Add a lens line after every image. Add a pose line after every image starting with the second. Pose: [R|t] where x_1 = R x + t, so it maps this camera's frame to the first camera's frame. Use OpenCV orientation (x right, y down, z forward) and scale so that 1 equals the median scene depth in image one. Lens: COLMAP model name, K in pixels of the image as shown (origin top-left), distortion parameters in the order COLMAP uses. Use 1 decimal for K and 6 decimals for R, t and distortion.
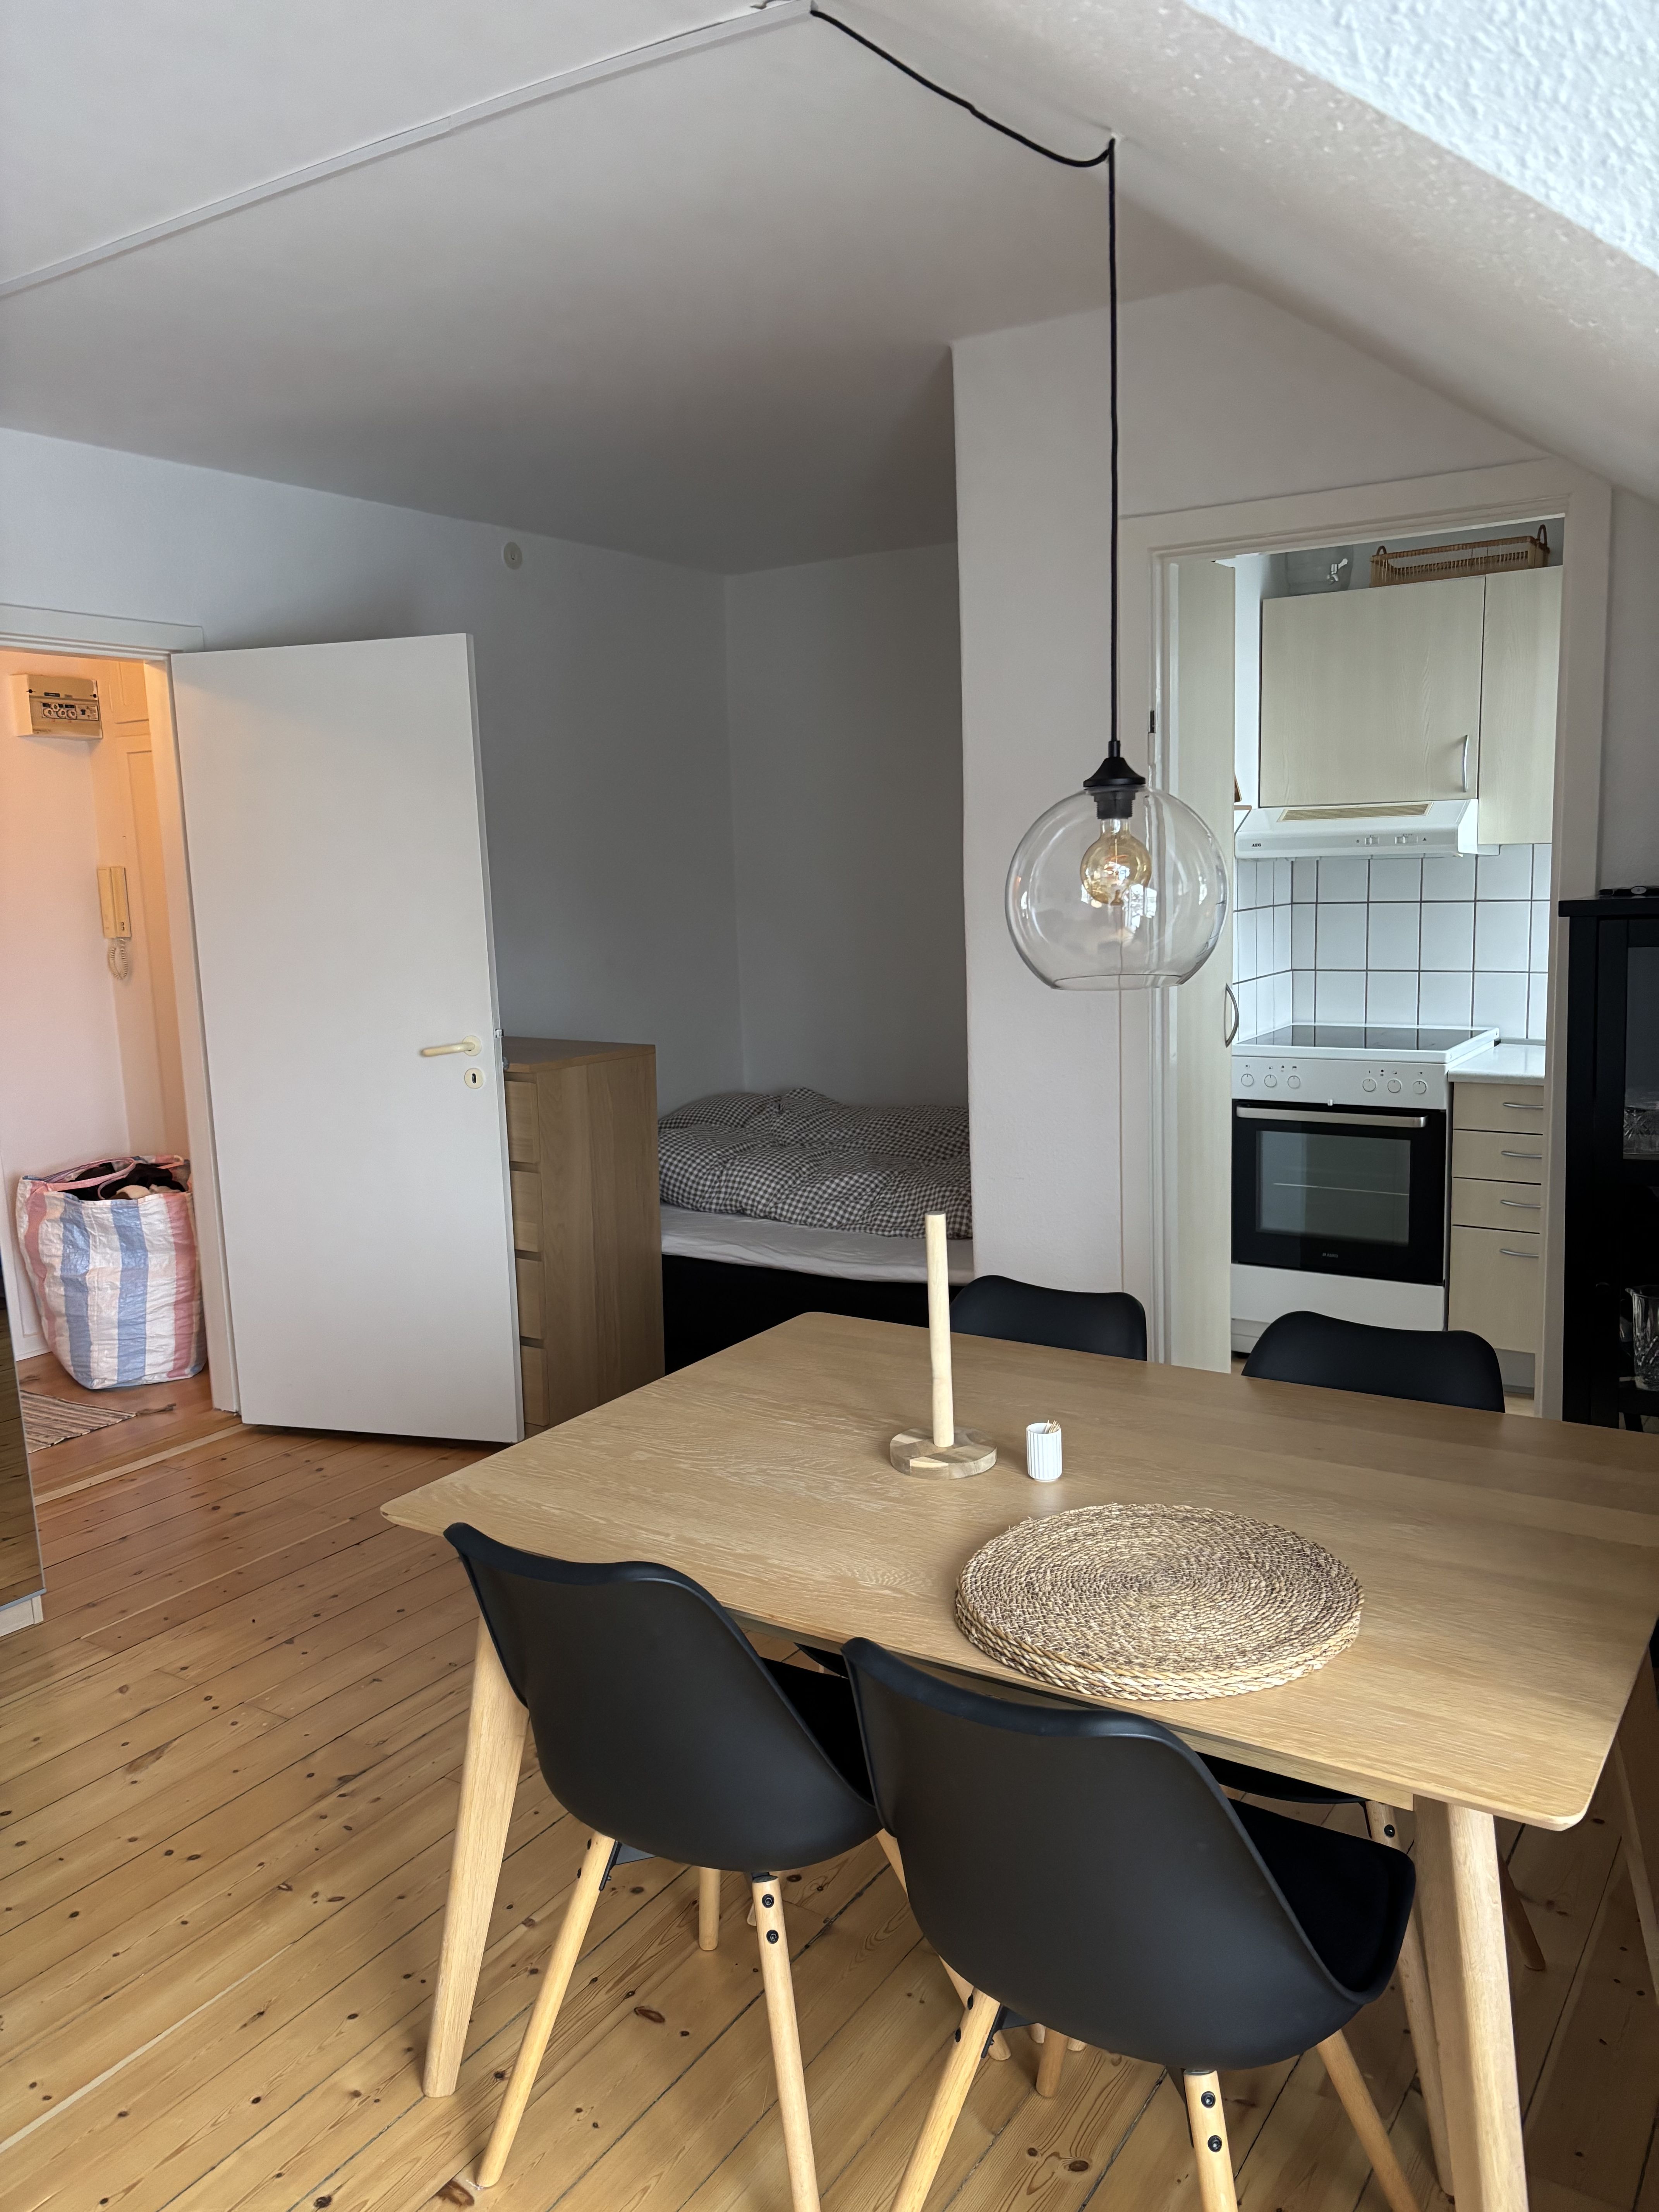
lens RADIAL K [[1655.1, 0, 829.5], [0, 1655.1, 1106.0], [0, 0, 1]] dist [0.001872, 0.000393]
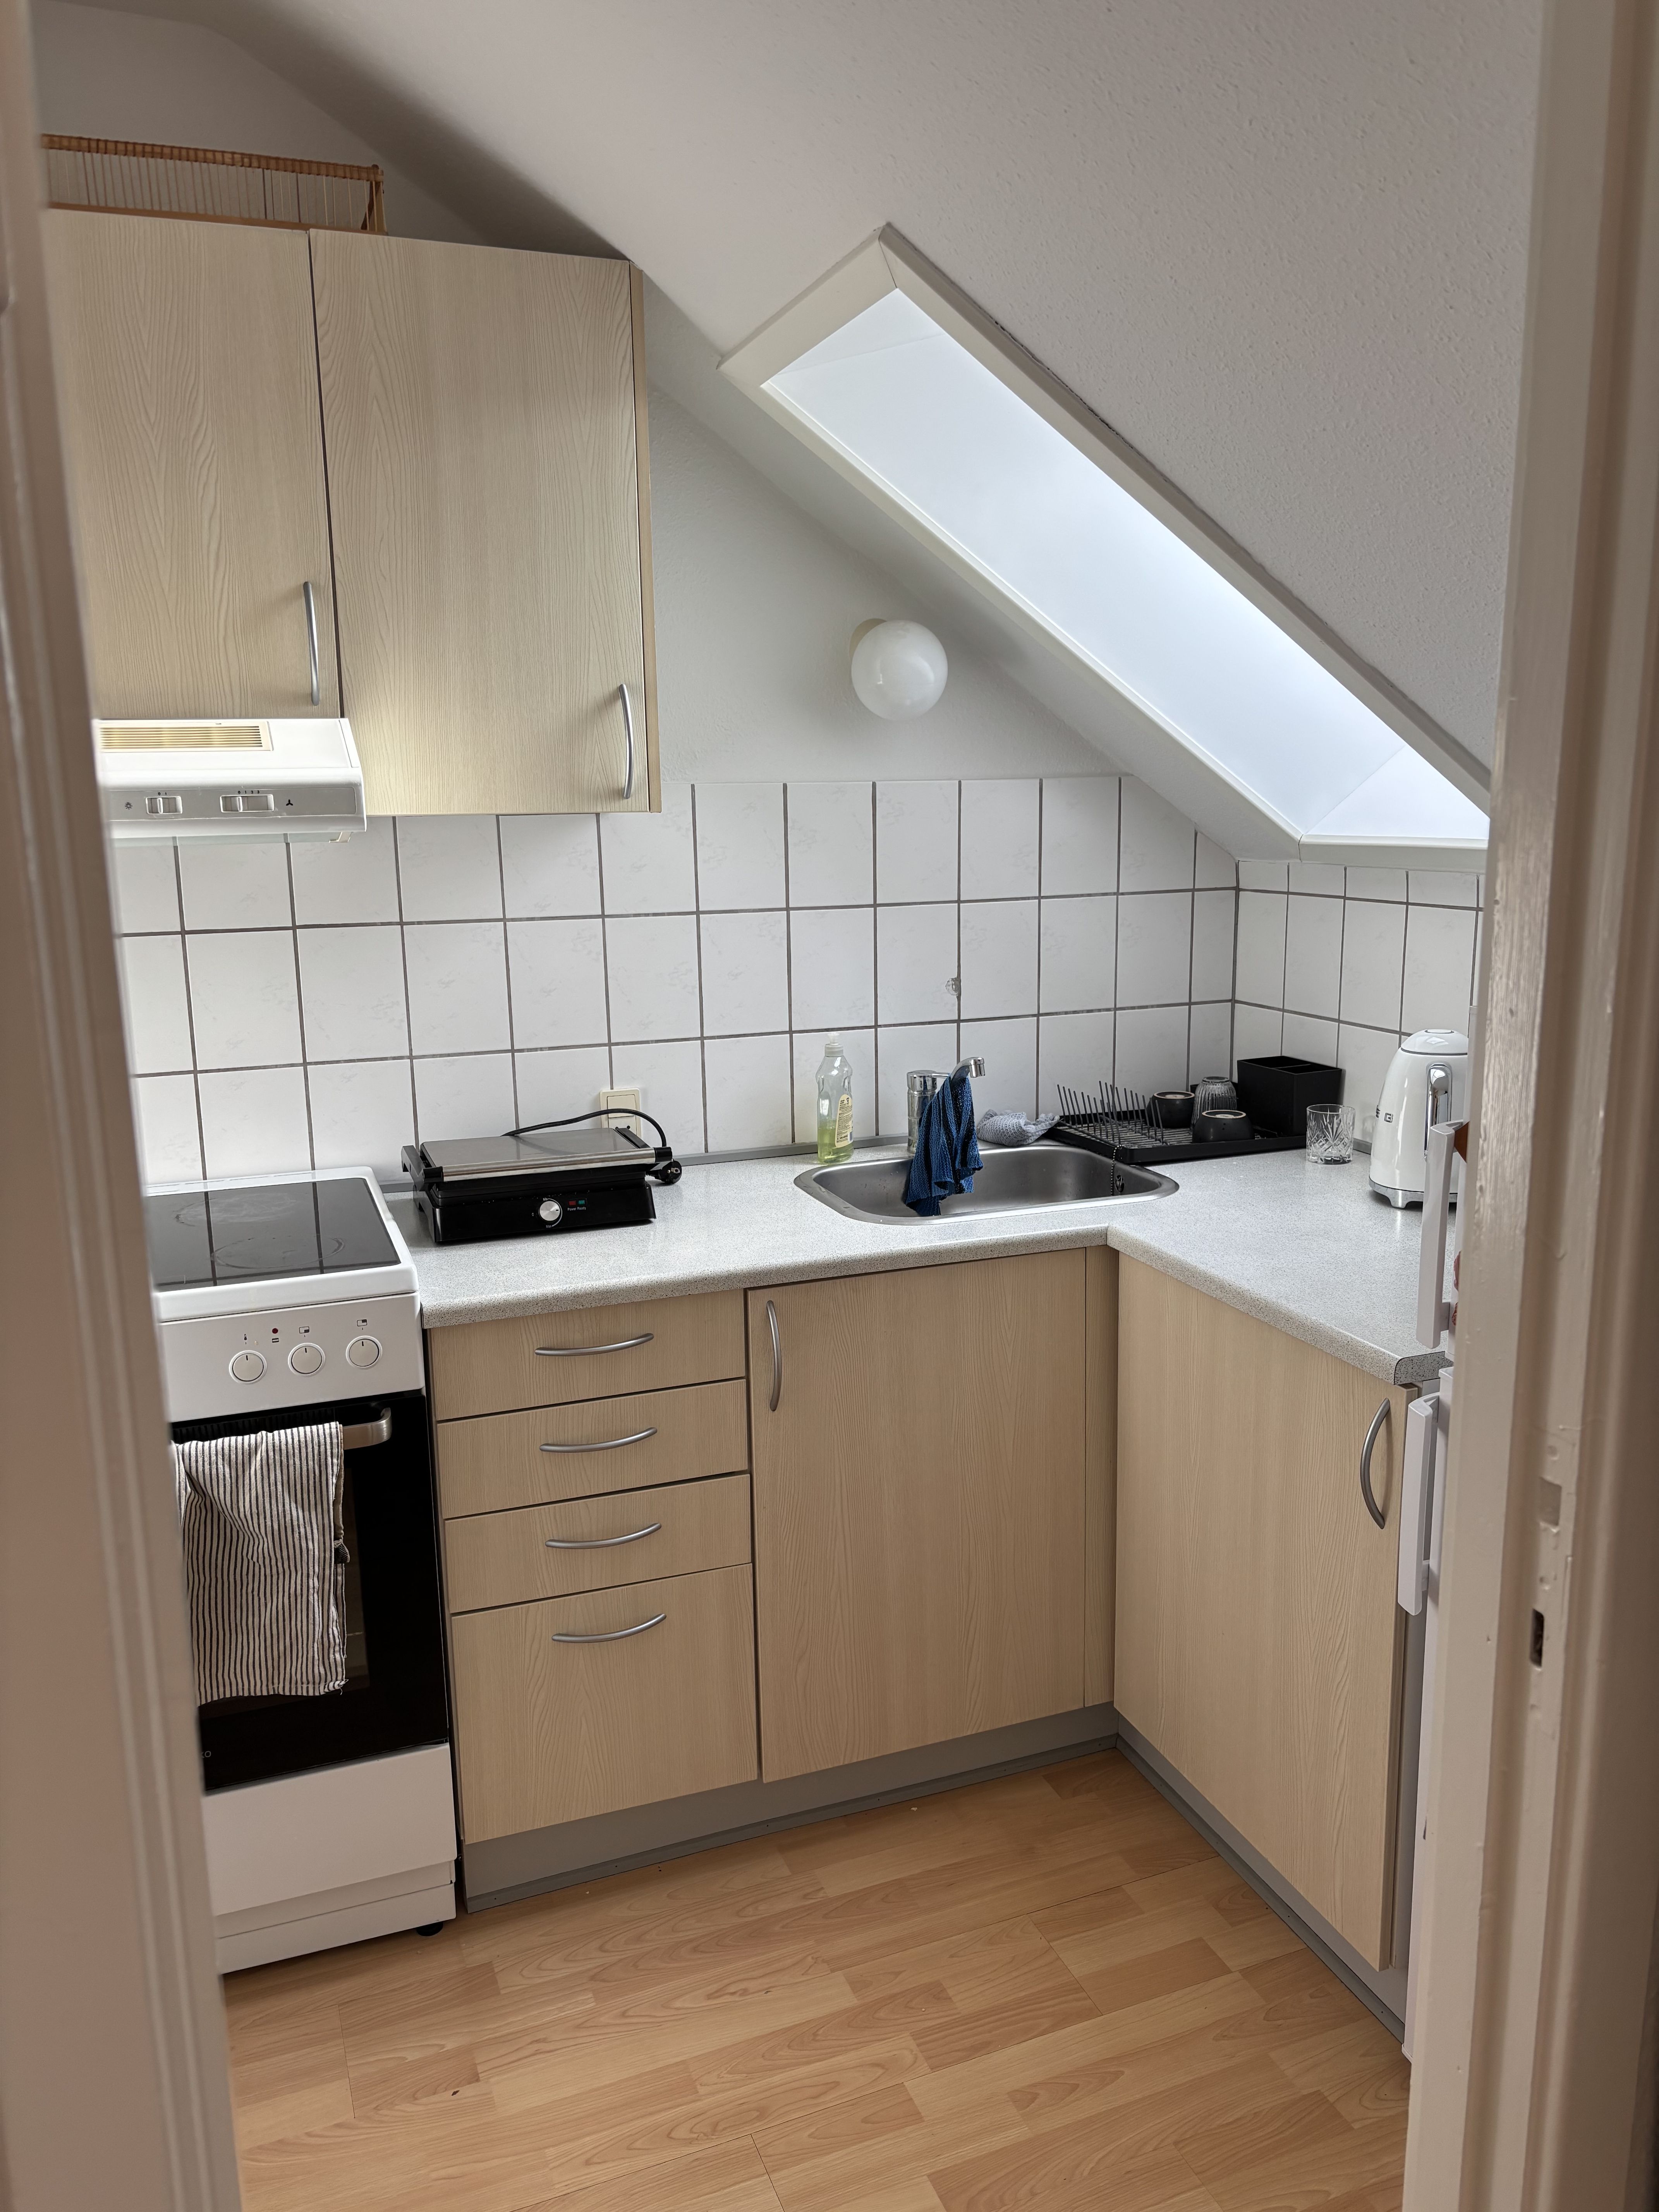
lens RADIAL K [[1655.1, 0, 829.5], [0, 1655.1, 1106.0], [0, 0, 1]] dist [0.001872, 0.000393]
pose [[0.588051, -0.131411, 0.798077, 0.079655], [0.122441, 0.989805, 0.072762, -0.095334], [-0.799503, 0.054929, 0.598146, 0.624285]]
